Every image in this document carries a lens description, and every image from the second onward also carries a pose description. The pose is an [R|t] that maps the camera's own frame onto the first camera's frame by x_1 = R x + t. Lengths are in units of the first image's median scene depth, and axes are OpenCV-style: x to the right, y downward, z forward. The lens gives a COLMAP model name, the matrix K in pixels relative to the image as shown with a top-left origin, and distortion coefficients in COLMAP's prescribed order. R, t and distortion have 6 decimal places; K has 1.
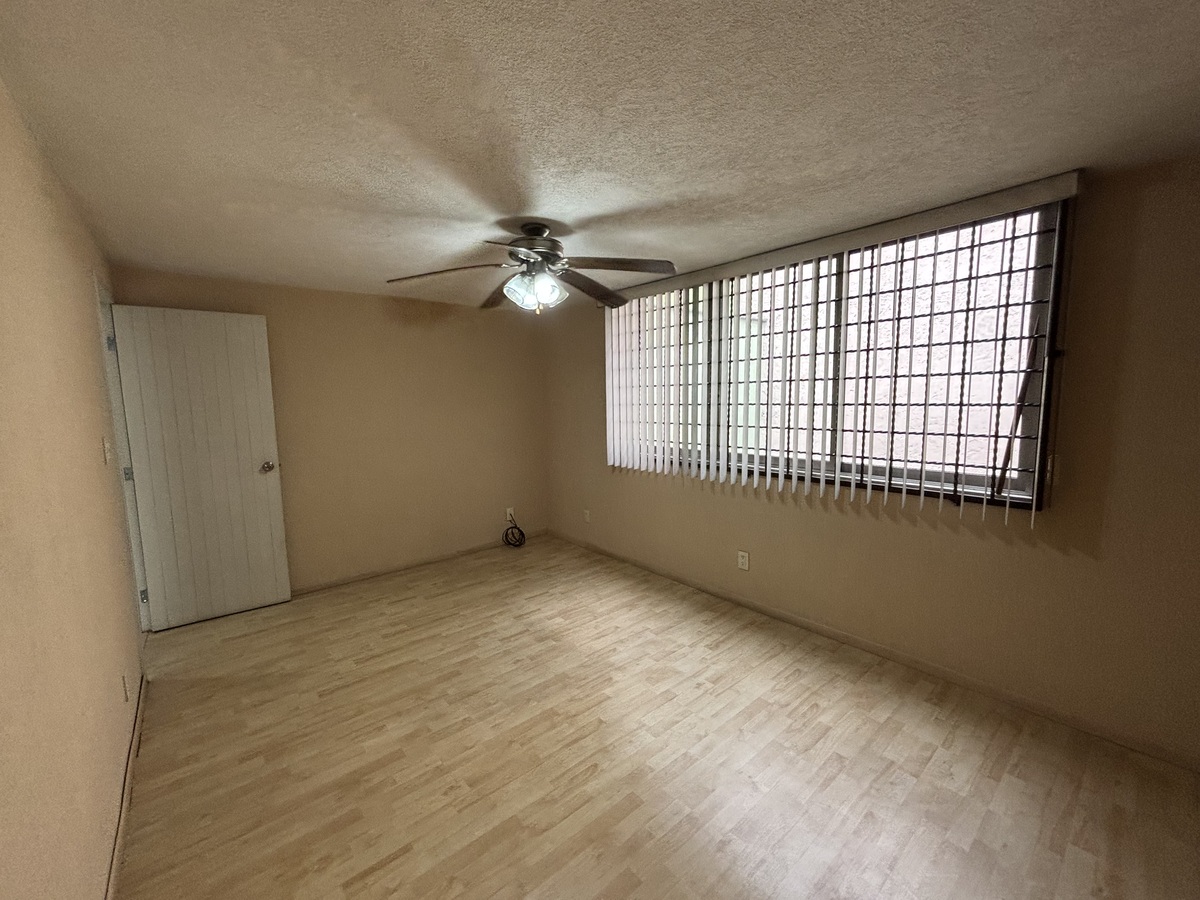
lens RADIAL K [[485.9, 0, 601.0], [0, 485.9, 445.7], [0, 0, 1]] dist [0.000190, -0.000539]
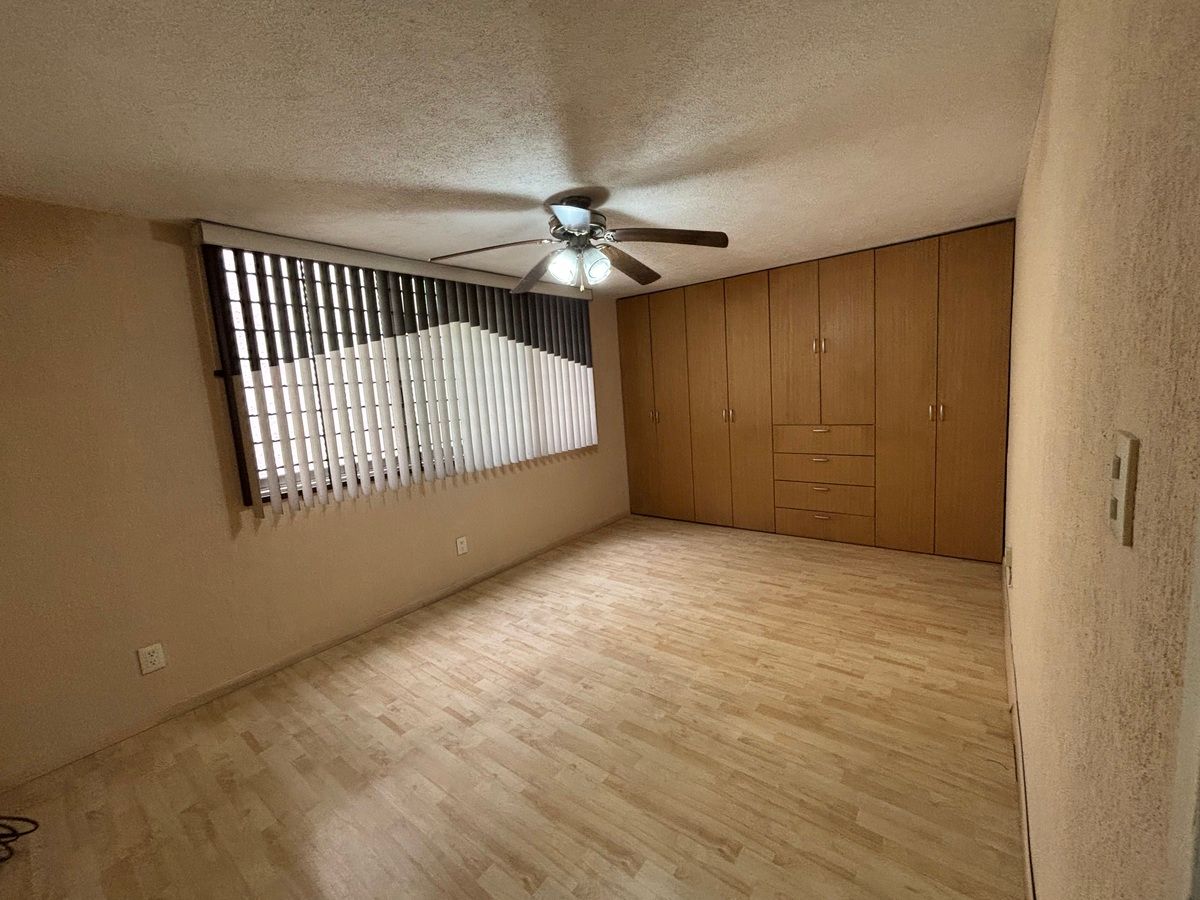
lens RADIAL K [[485.9, 0, 600.8], [0, 485.9, 448.8], [0, 0, 1]] dist [0.000190, -0.000539]
pose [[-0.193922, -0.101117, 0.975792, -0.928547], [0.180766, 0.973959, 0.136851, -0.072689], [-0.964219, 0.202928, -0.170593, 0.997548]]
